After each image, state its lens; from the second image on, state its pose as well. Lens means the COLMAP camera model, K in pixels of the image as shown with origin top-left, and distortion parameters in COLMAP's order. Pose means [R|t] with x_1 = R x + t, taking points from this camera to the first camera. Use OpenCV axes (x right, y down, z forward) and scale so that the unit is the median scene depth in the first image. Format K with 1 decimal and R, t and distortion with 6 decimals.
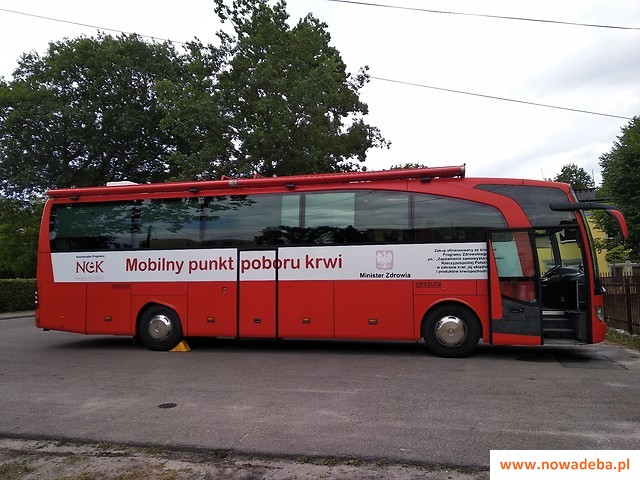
lens RADIAL K [[474.6, 0, 323.2], [0, 474.6, 236.2], [0, 0, 1]] dist [0.056912, -0.011219]
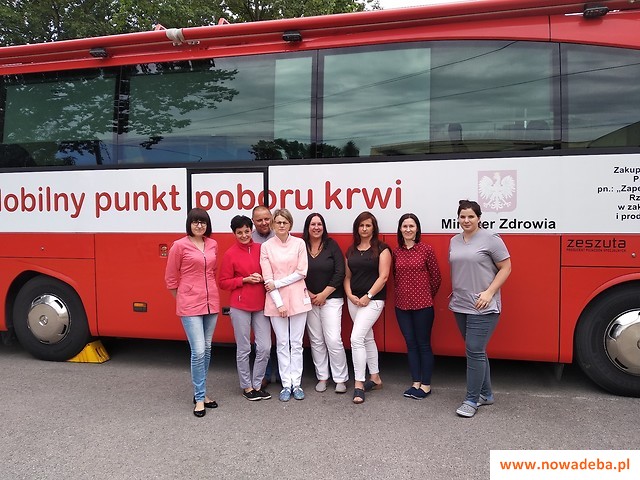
lens RADIAL K [[474.6, 0, 330.6], [0, 474.6, 218.8], [0, 0, 1]] dist [0.056912, -0.011219]
pose [[0.999977, -0.001854, 0.006595, -0.032341], [0.001104, 0.993712, 0.111957, 0.022247], [-0.006761, -0.111947, 0.993691, 0.488334]]
